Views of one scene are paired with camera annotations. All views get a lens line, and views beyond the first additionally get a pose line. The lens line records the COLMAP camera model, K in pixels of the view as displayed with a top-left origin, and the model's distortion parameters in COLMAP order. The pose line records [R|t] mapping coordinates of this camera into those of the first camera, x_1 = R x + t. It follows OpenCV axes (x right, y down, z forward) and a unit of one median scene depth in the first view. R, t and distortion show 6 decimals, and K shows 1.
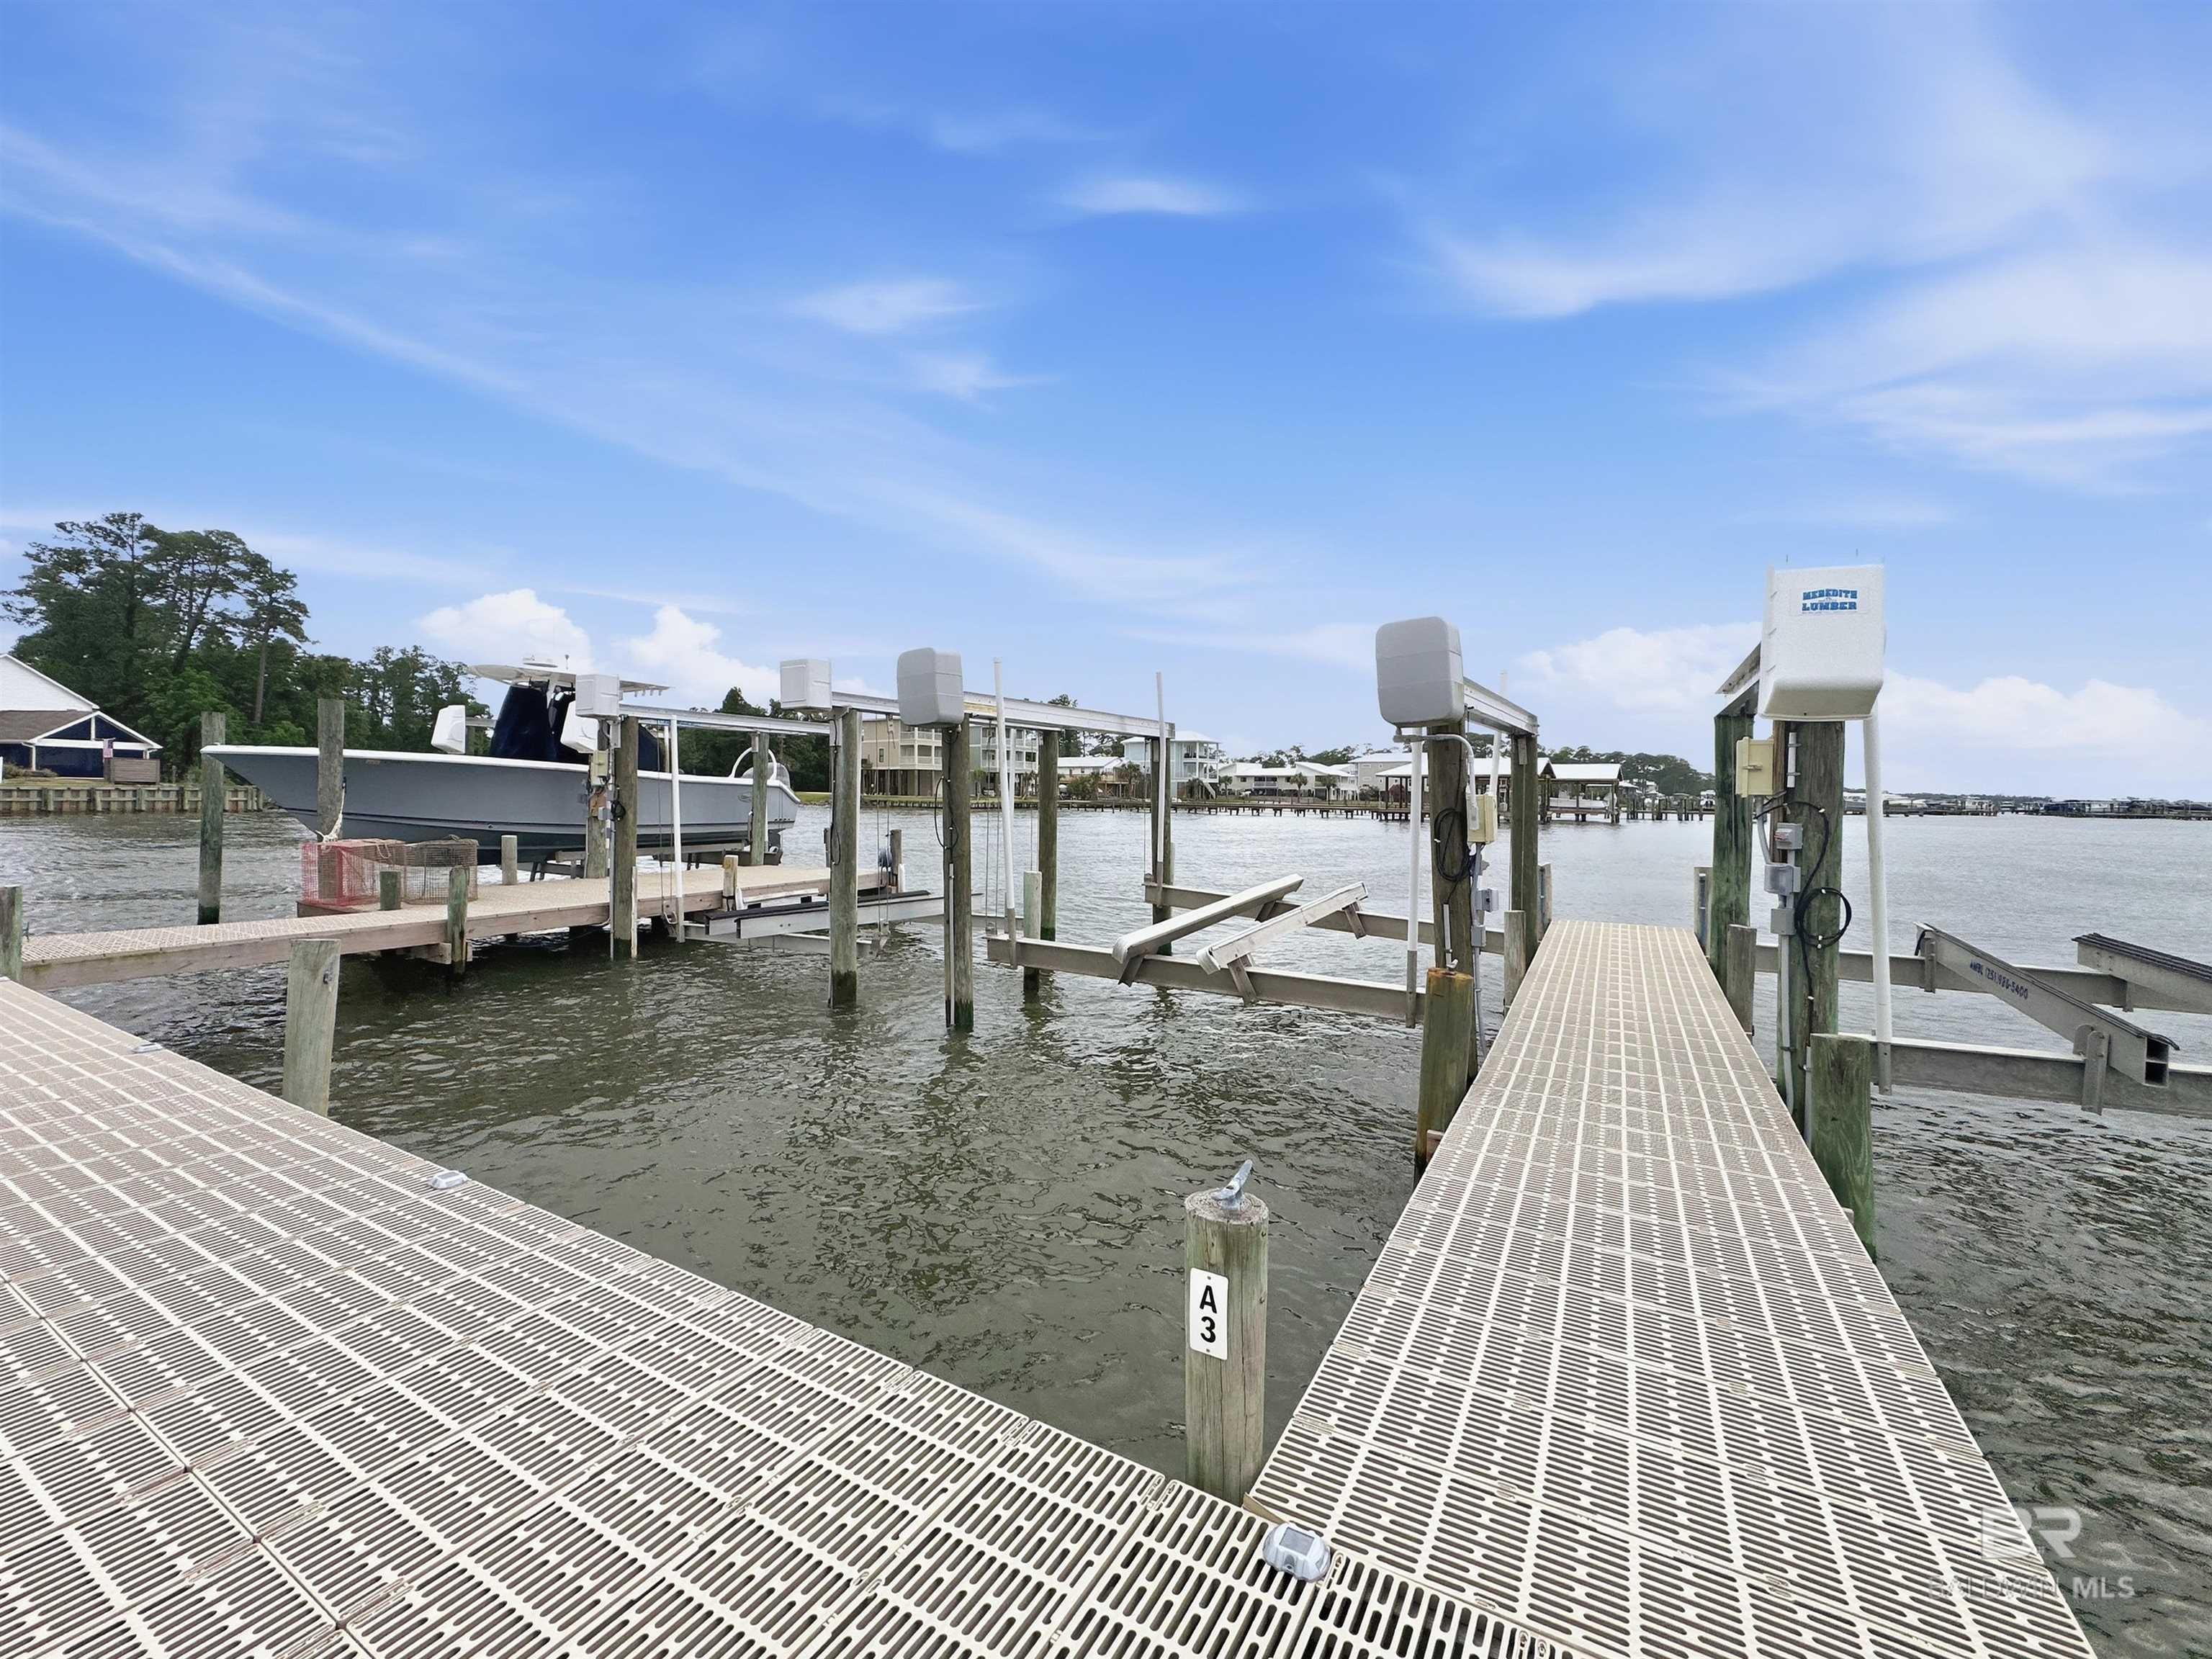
lens RADIAL K [[909.8, 0, 1072.3], [0, 909.8, 814.8], [0, 0, 1]] dist [0.001544, 0.000715]
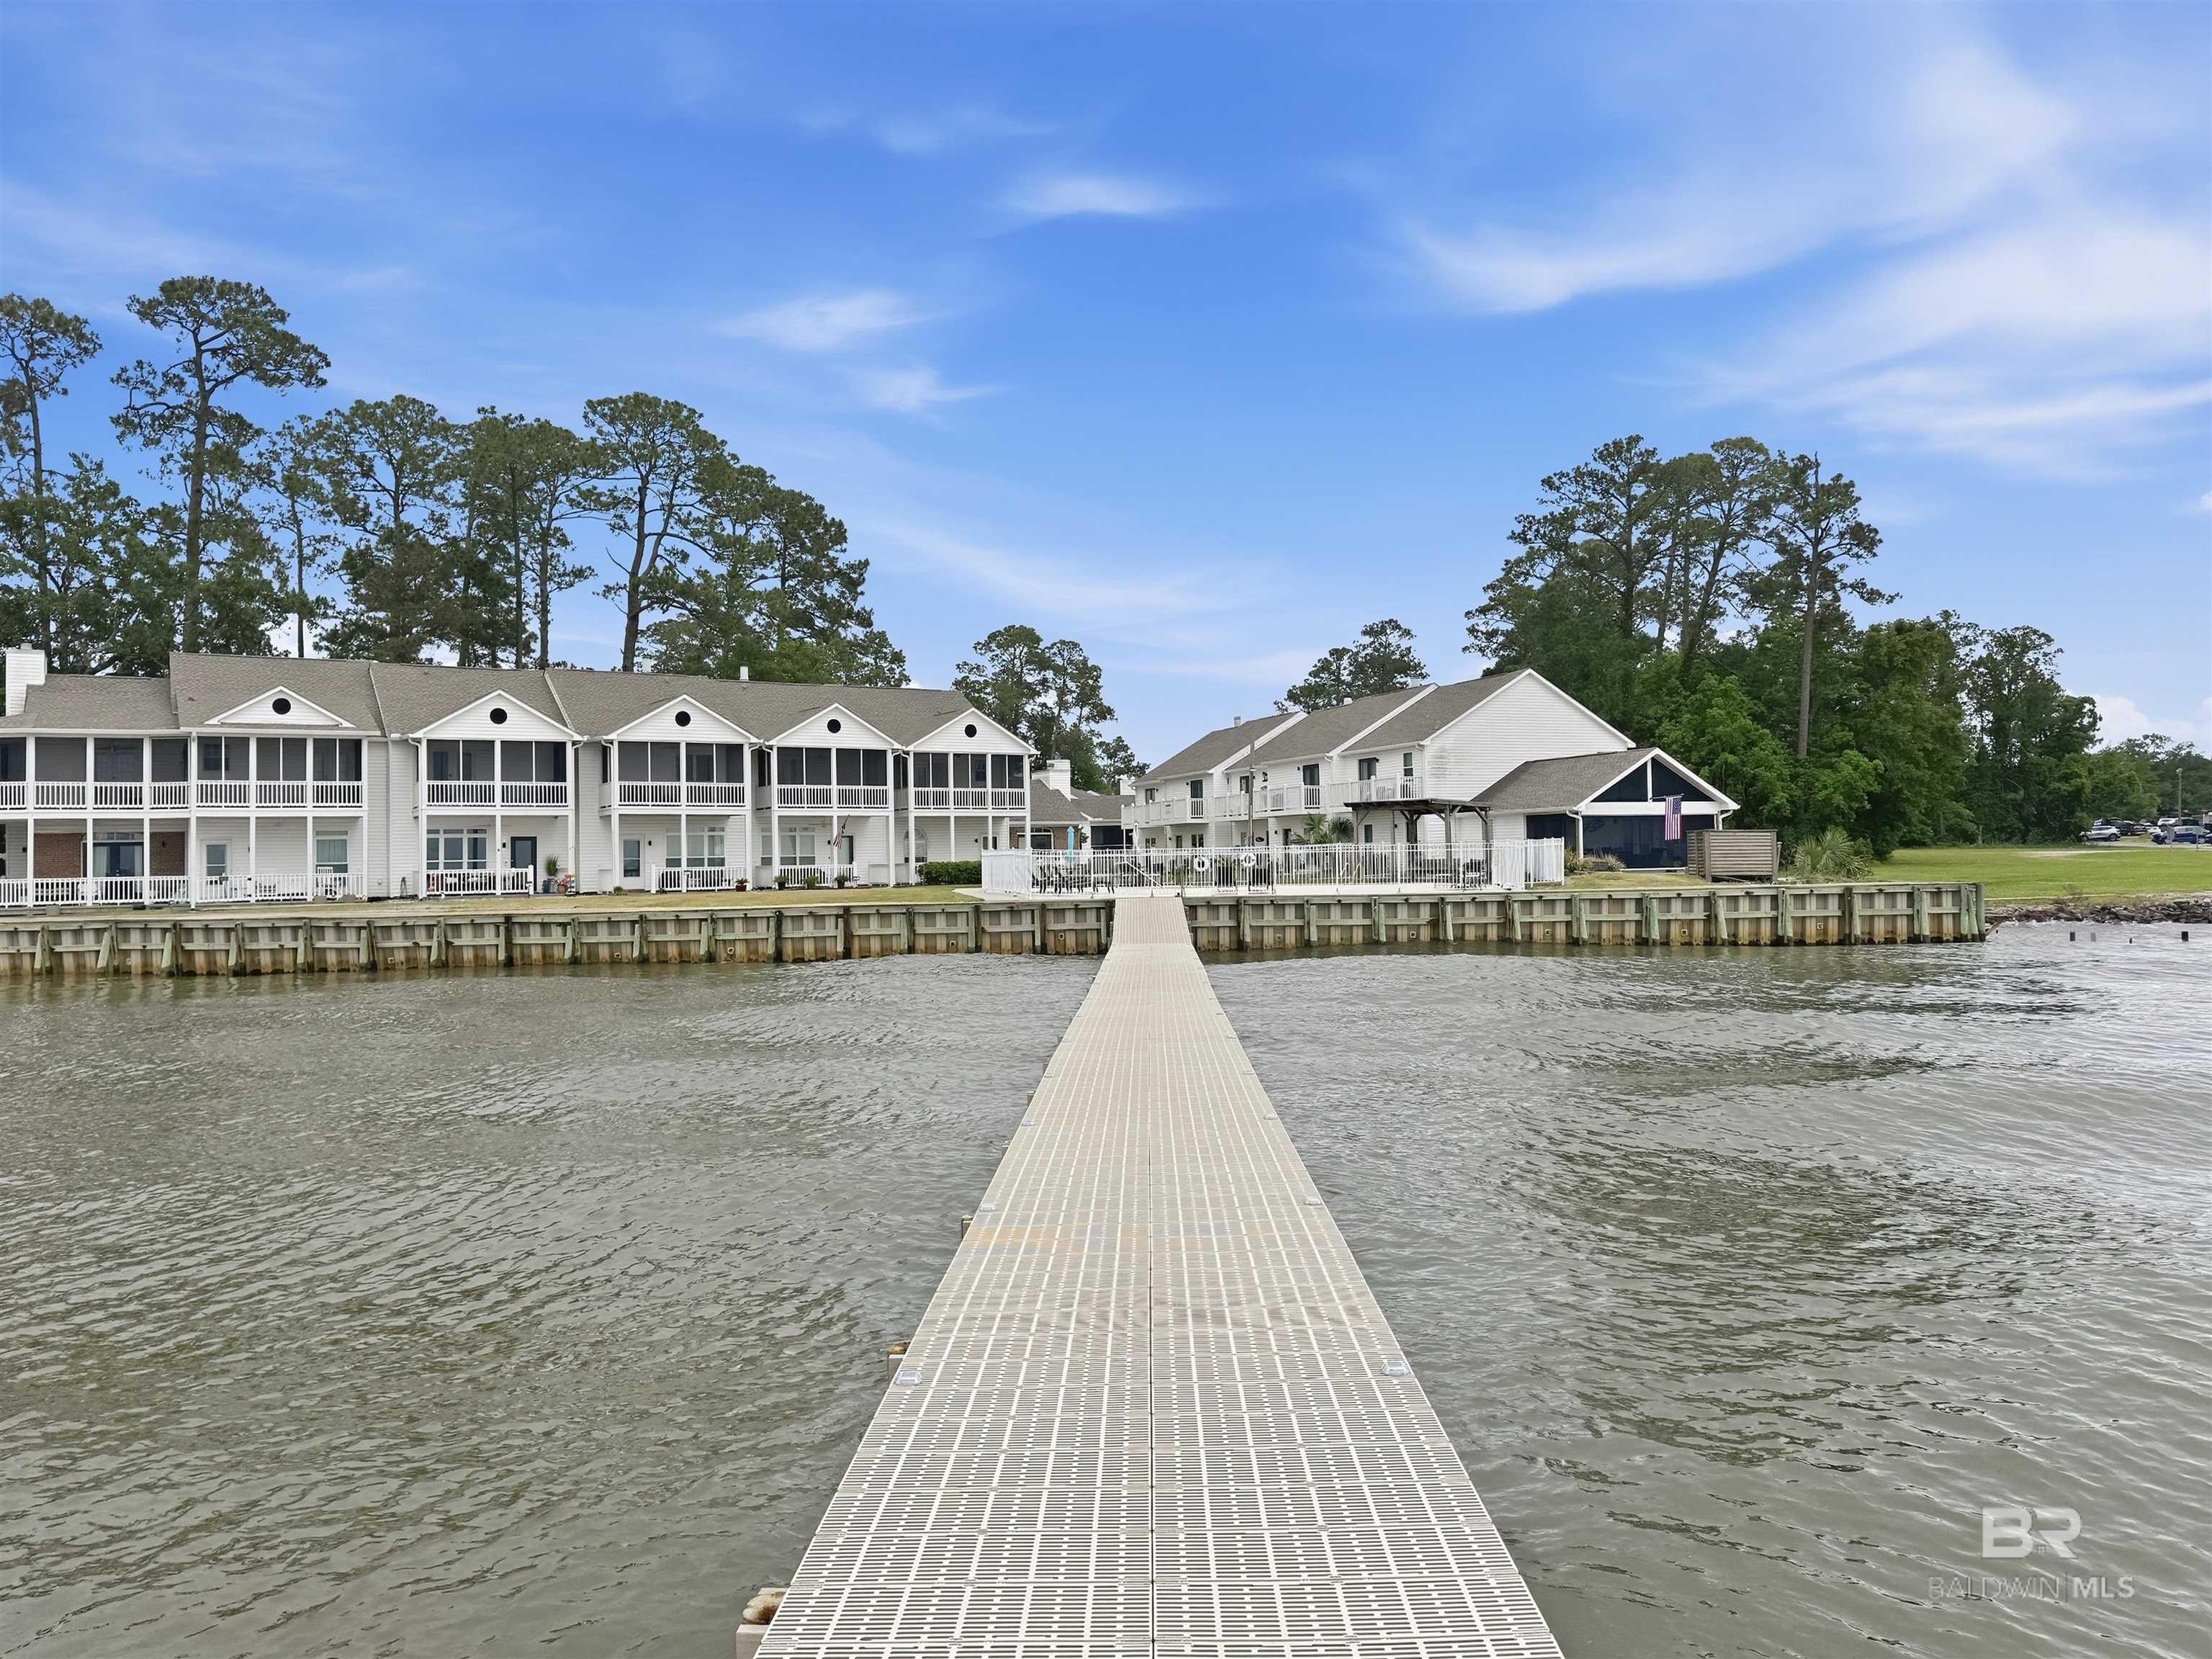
lens RADIAL K [[1603.2, 0, 1106.0], [0, 1603.2, 829.5], [0, 0, 1]] dist [0.164719, -0.235826]
pose [[0.489655, -0.046084, -0.870698, -0.253705], [0.005607, 0.998748, -0.049708, -0.011669], [0.871898, 0.019458, 0.489300, 0.155297]]
